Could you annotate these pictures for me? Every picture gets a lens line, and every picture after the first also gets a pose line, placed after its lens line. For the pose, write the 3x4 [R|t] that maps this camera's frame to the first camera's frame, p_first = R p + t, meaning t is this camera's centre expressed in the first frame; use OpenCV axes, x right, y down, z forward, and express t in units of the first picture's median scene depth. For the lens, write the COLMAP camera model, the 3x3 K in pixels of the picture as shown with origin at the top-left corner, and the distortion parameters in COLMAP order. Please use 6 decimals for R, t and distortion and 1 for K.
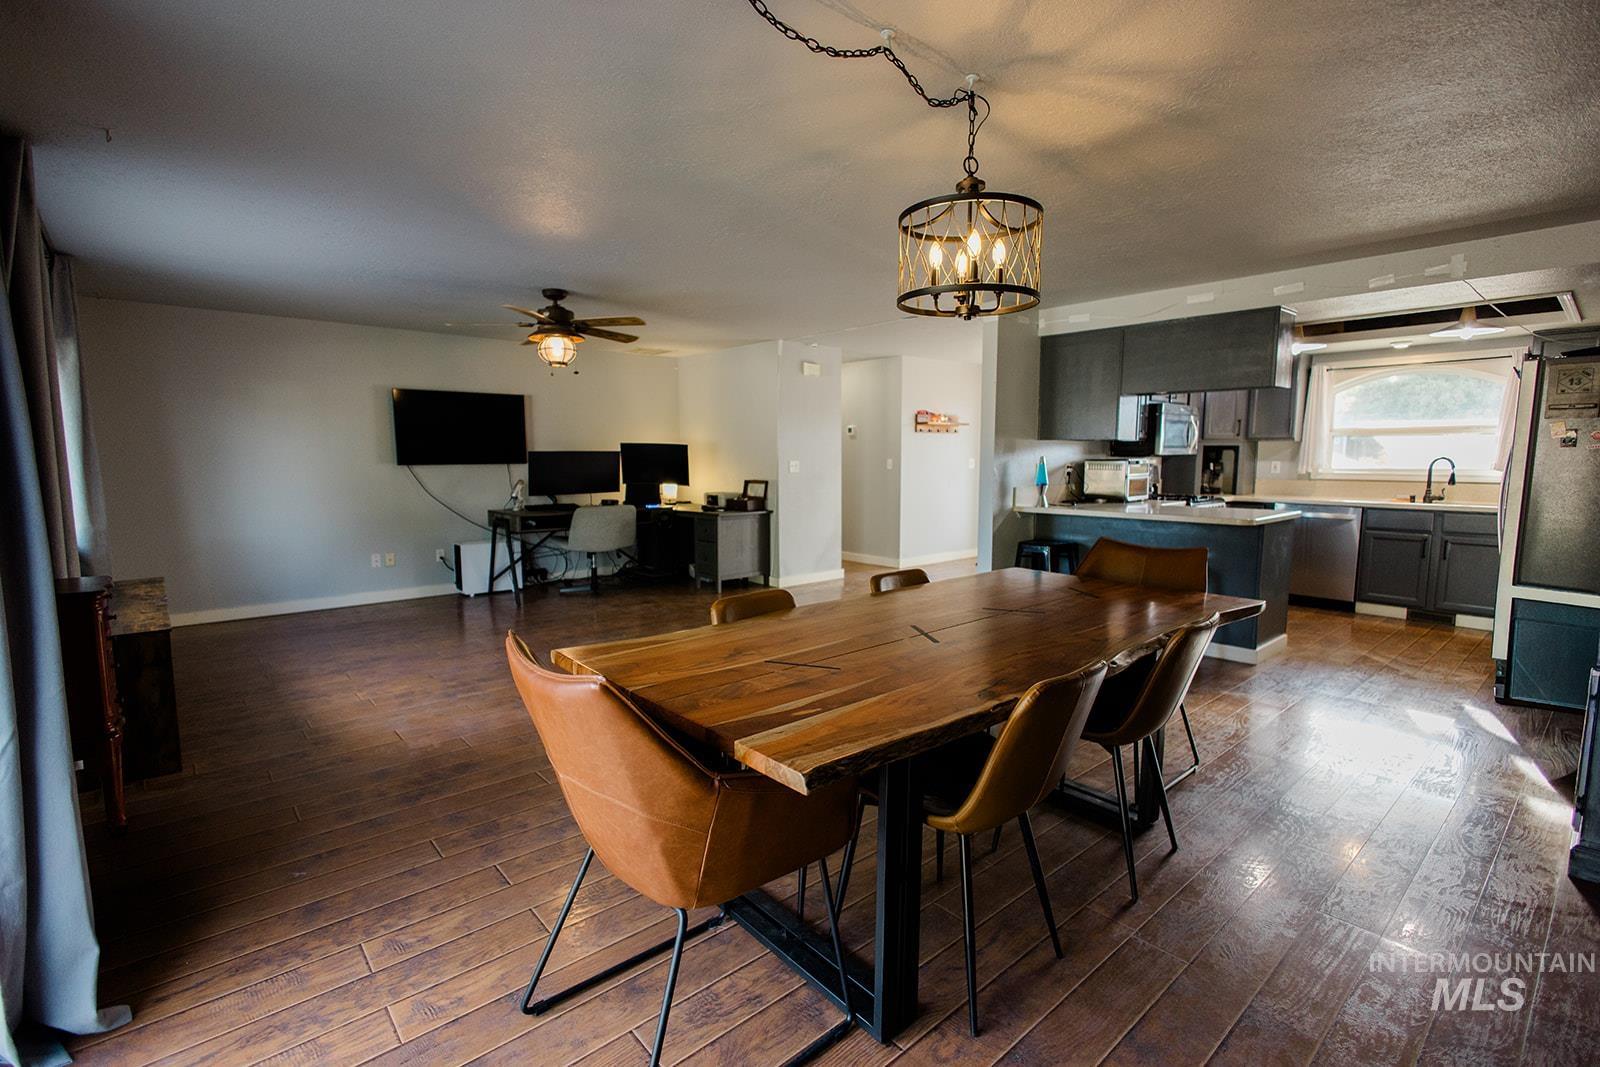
lens RADIAL K [[721.6, 0, 800.0], [0, 721.6, 533.5], [0, 0, 1]] dist [0.003847, -0.000018]
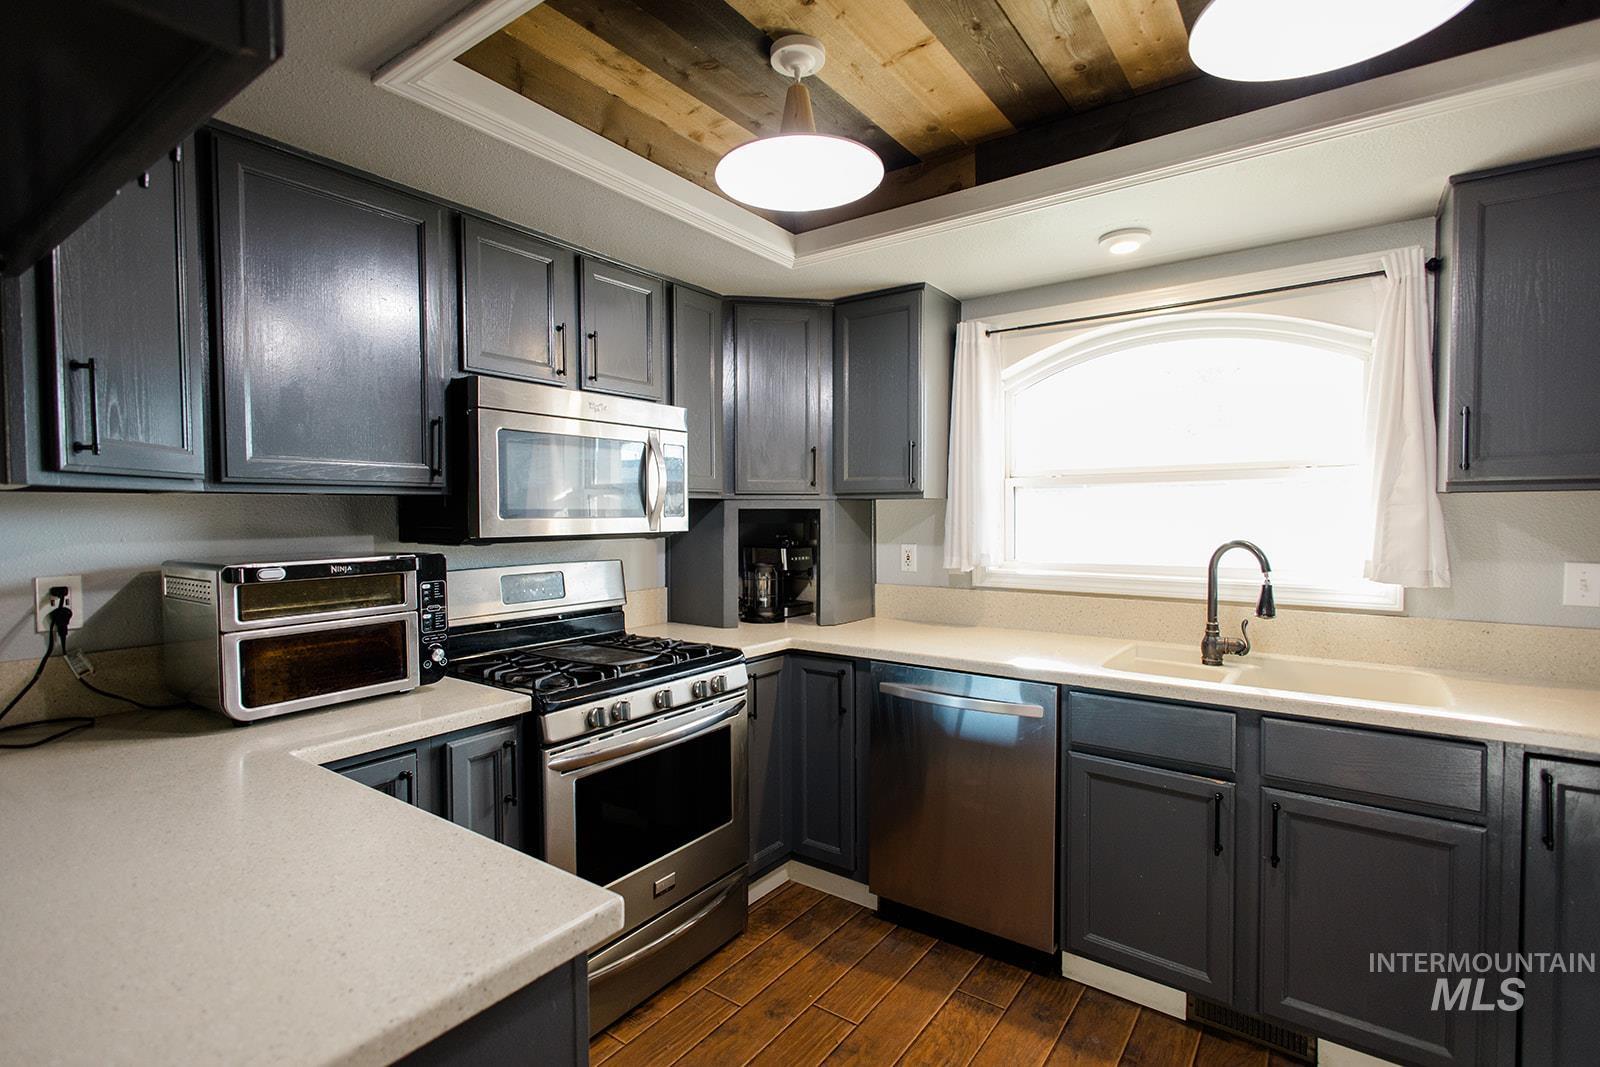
lens RADIAL K [[736.4, 0, 803.8], [0, 736.4, 531.3], [0, 0, 1]] dist [0.002804, -0.000382]
pose [[0.975049, -0.011085, 0.221712, 0.570231], [0.029918, 0.996202, -0.081769, -0.083989], [-0.219963, 0.086362, 0.971678, 0.662484]]
